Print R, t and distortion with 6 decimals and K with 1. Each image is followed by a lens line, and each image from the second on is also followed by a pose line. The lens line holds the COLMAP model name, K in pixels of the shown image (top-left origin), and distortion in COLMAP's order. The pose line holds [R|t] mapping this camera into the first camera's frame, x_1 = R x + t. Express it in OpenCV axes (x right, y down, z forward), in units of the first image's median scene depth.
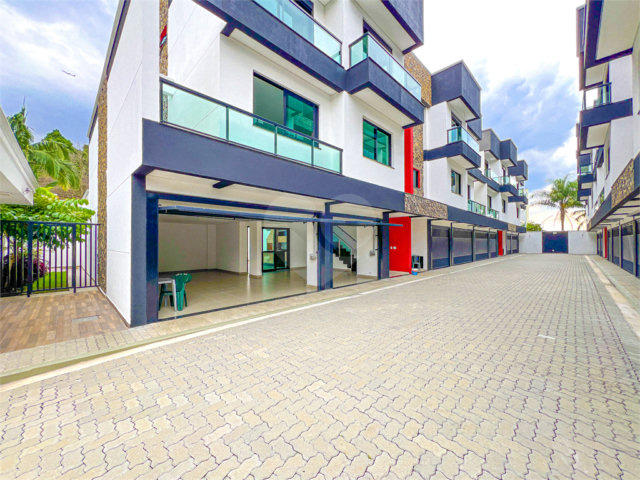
lens RADIAL K [[256.0, 0, 320.0], [0, 256.0, 240.0], [0, 0, 1]] dist [0.000657, 0.000073]
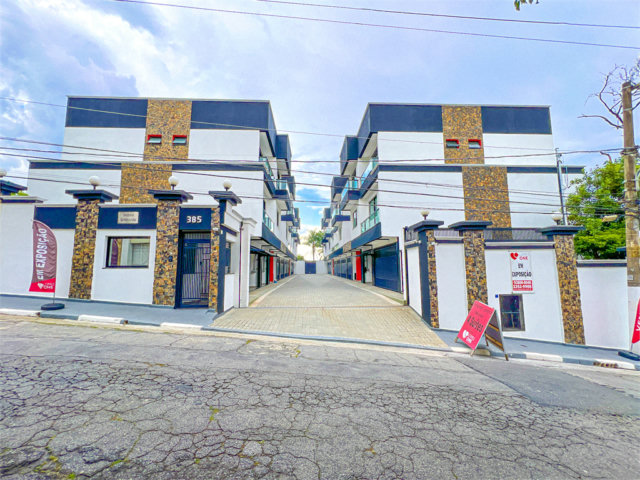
lens RADIAL K [[256.0, 0, 320.0], [0, 256.0, 240.0], [0, 0, 1]] dist [0.000657, 0.000073]
pose [[0.668990, 0.080873, 0.738859, -0.287803], [-0.001960, 0.994251, -0.107054, 0.010289], [-0.743269, 0.070170, 0.665302, -0.166279]]
